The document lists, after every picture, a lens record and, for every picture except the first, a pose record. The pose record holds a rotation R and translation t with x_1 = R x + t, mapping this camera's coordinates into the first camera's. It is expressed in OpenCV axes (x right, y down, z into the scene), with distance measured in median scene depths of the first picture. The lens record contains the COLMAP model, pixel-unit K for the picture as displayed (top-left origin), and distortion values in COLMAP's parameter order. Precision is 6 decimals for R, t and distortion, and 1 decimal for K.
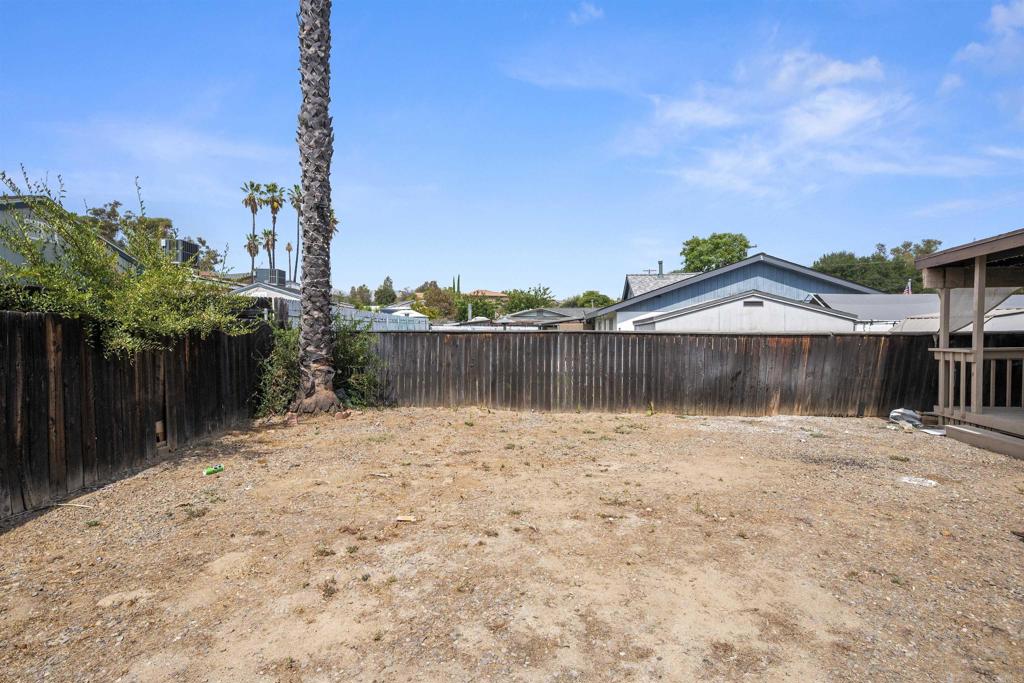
lens RADIAL K [[498.9, 0, 516.3], [0, 498.9, 341.4], [0, 0, 1]] dist [-0.003660, 0.001599]
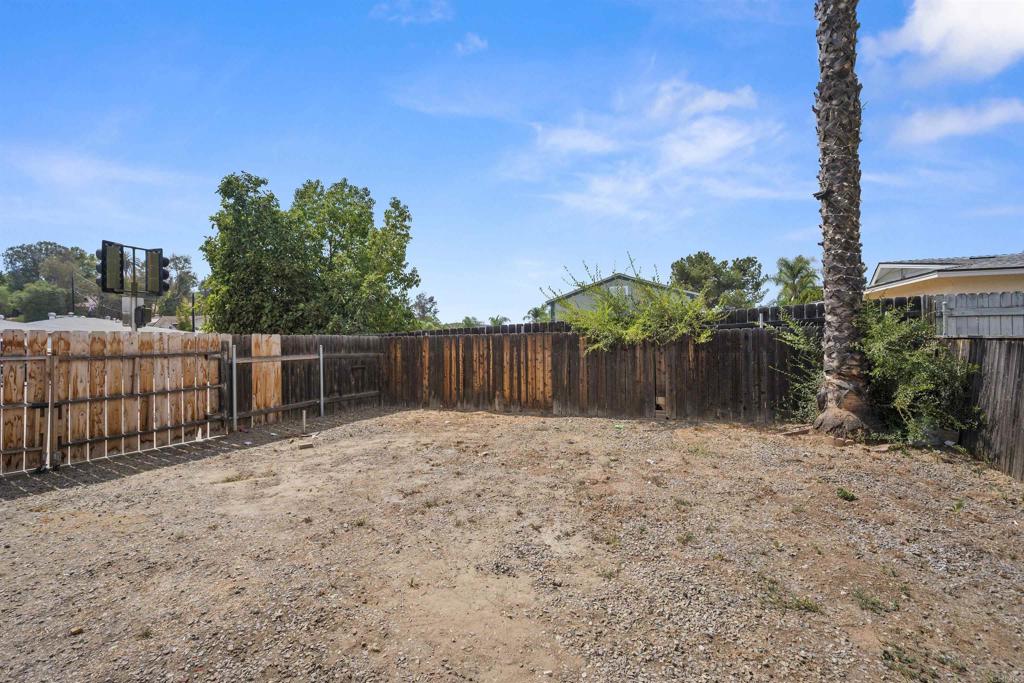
lens RADIAL K [[435.4, 0, 513.3], [0, 435.4, 339.2], [0, 0, 1]] dist [0.000916, -0.001377]
pose [[-0.409277, 0.004855, -0.912397, 0.459746], [-0.008814, 0.999918, 0.009275, -0.018663], [0.912367, 0.011837, -0.409201, 0.720811]]
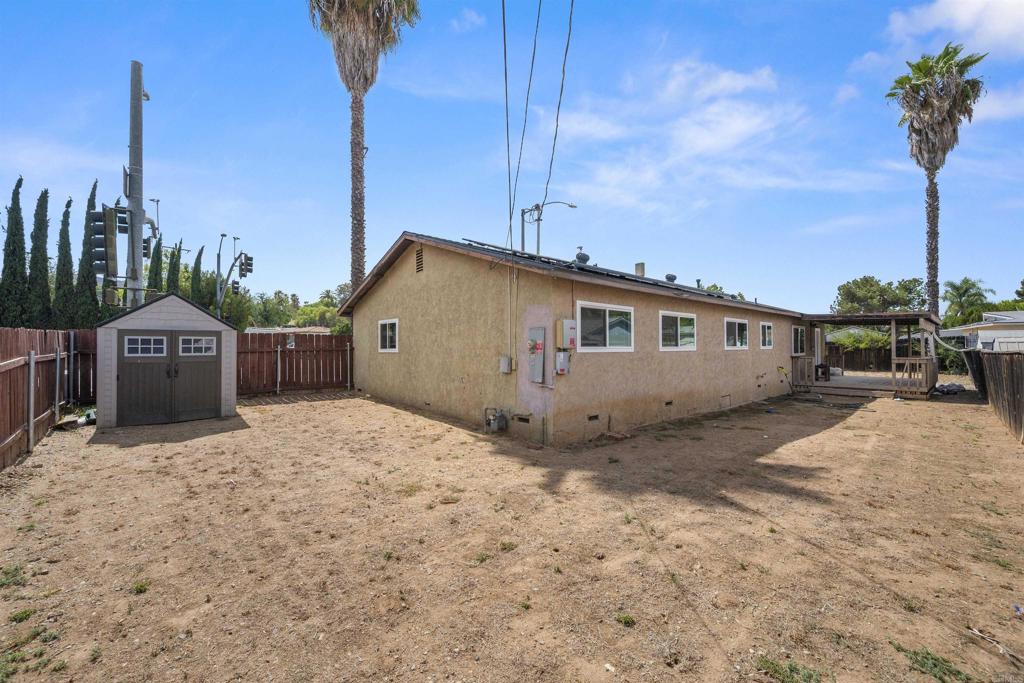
lens RADIAL K [[409.8, 0, 514.4], [0, 409.8, 344.5], [0, 0, 1]] dist [0.003891, -0.000613]
pose [[-0.649141, 0.000950, -0.760668, 3.138955], [-0.012342, 0.999854, 0.011781, -0.036032], [0.760568, 0.017036, -0.649035, 0.609189]]
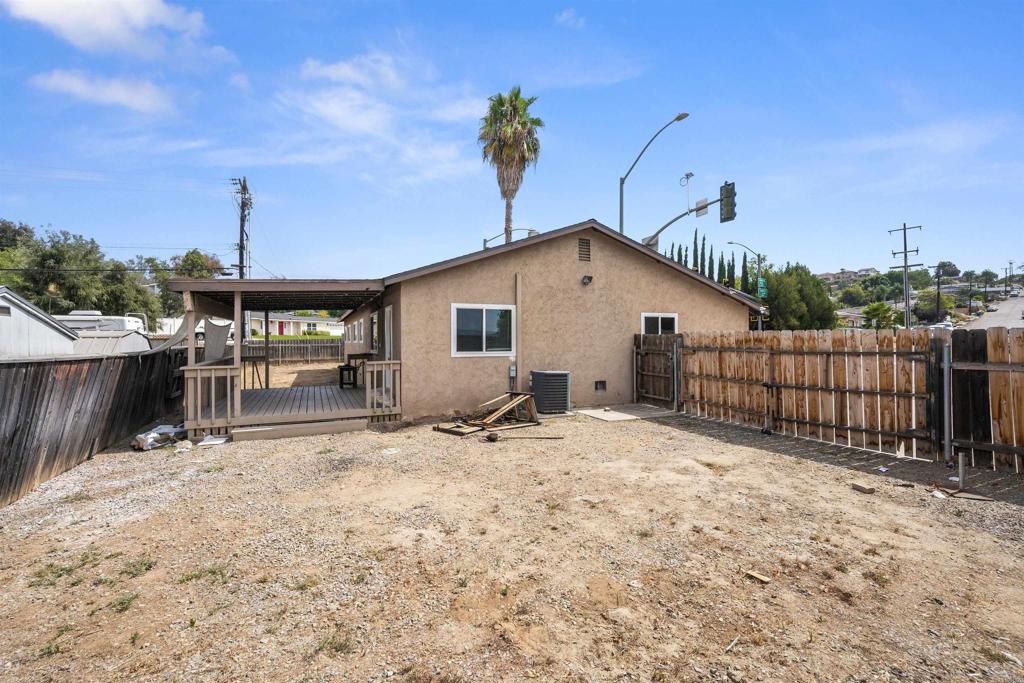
lens RADIAL K [[455.6, 0, 510.3], [0, 455.6, 338.8], [0, 0, 1]] dist [-0.000837, -0.000655]
pose [[-0.509439, 0.009525, 0.860454, -0.285893], [0.031937, 0.999459, 0.007845, -0.026275], [-0.859914, 0.031477, -0.509467, 0.741212]]
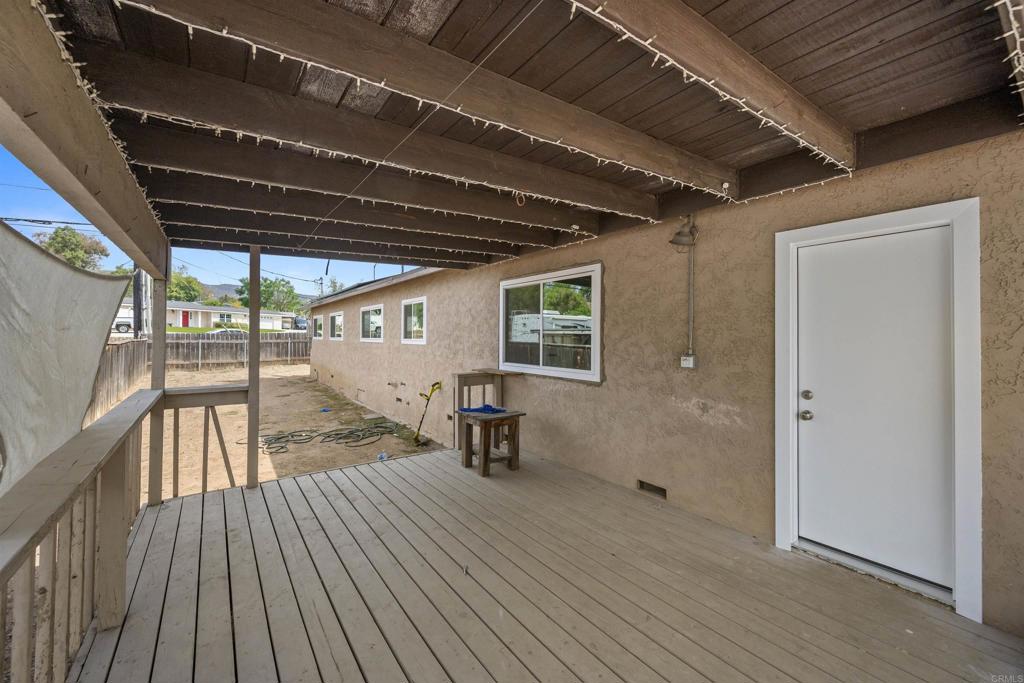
lens RADIAL K [[409.8, 0, 500.8], [0, 409.8, 340.8], [0, 0, 1]] dist [0.003891, -0.000613]
pose [[-0.673272, -0.009522, 0.739334, 0.741708], [0.012772, 0.999618, 0.024505, -0.039191], [-0.739285, 0.025941, -0.672893, 0.777512]]
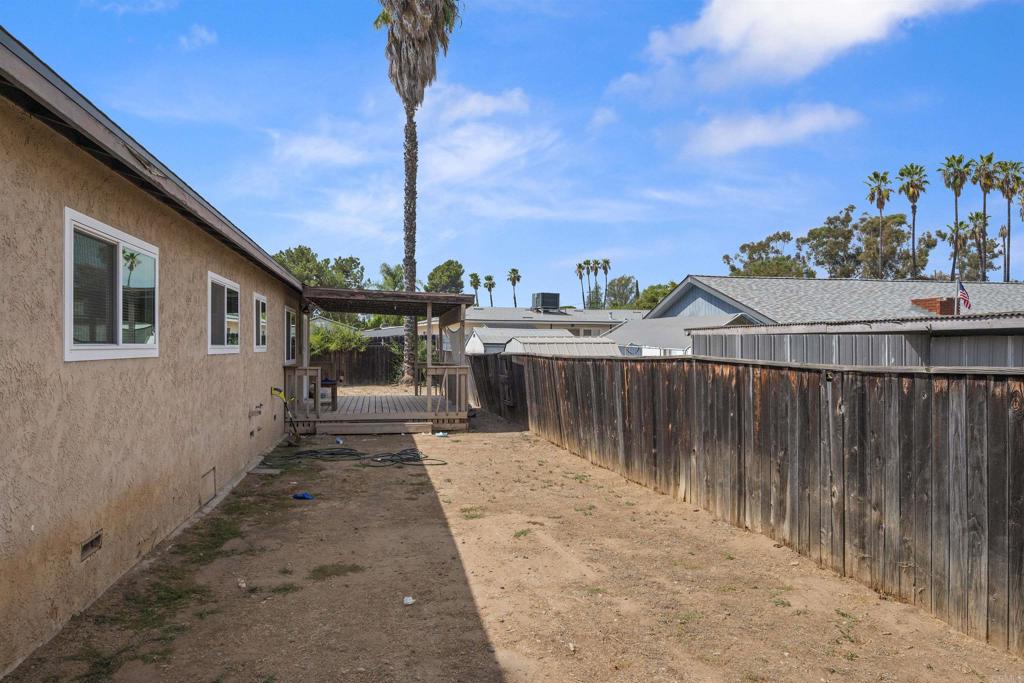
lens RADIAL K [[712.8, 0, 508.7], [0, 712.8, 350.1], [0, 0, 1]] dist [0.005051, -0.003116]
pose [[0.307451, 0.007849, -0.951531, 2.694933], [-0.028628, 0.999590, -0.001004, -0.027773], [0.951133, 0.027549, 0.307550, 0.370106]]
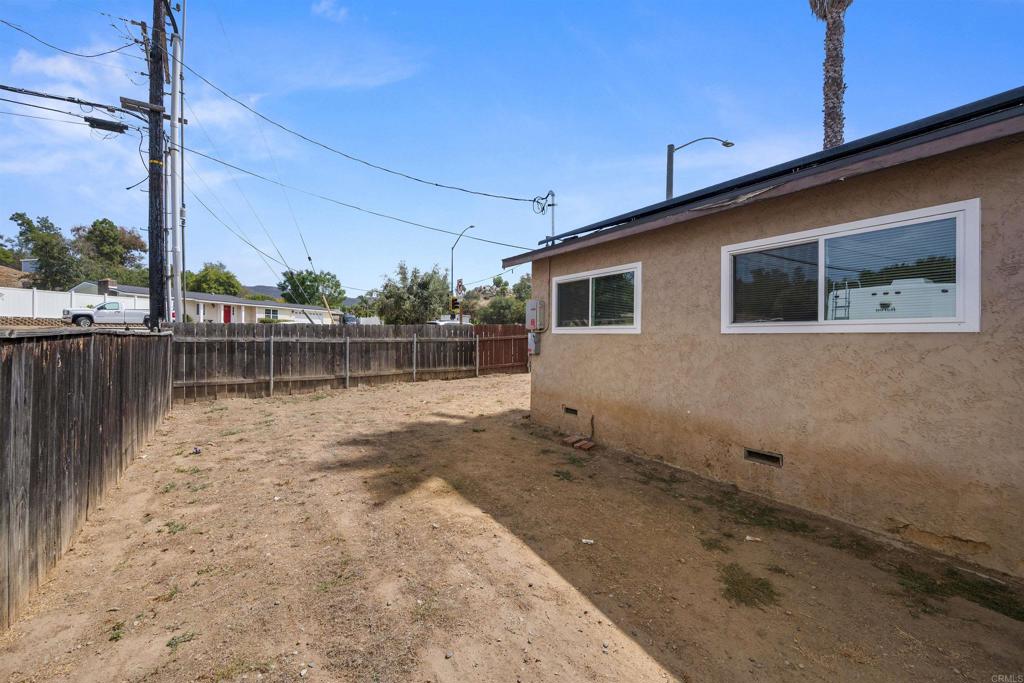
lens RADIAL K [[409.8, 0, 503.2], [0, 409.8, 334.1], [0, 0, 1]] dist [0.003891, -0.000613]
pose [[-0.632590, 0.003373, 0.774480, 1.982336], [0.015594, 0.999843, 0.008383, -0.019830], [-0.774330, 0.017380, -0.632543, 0.721571]]
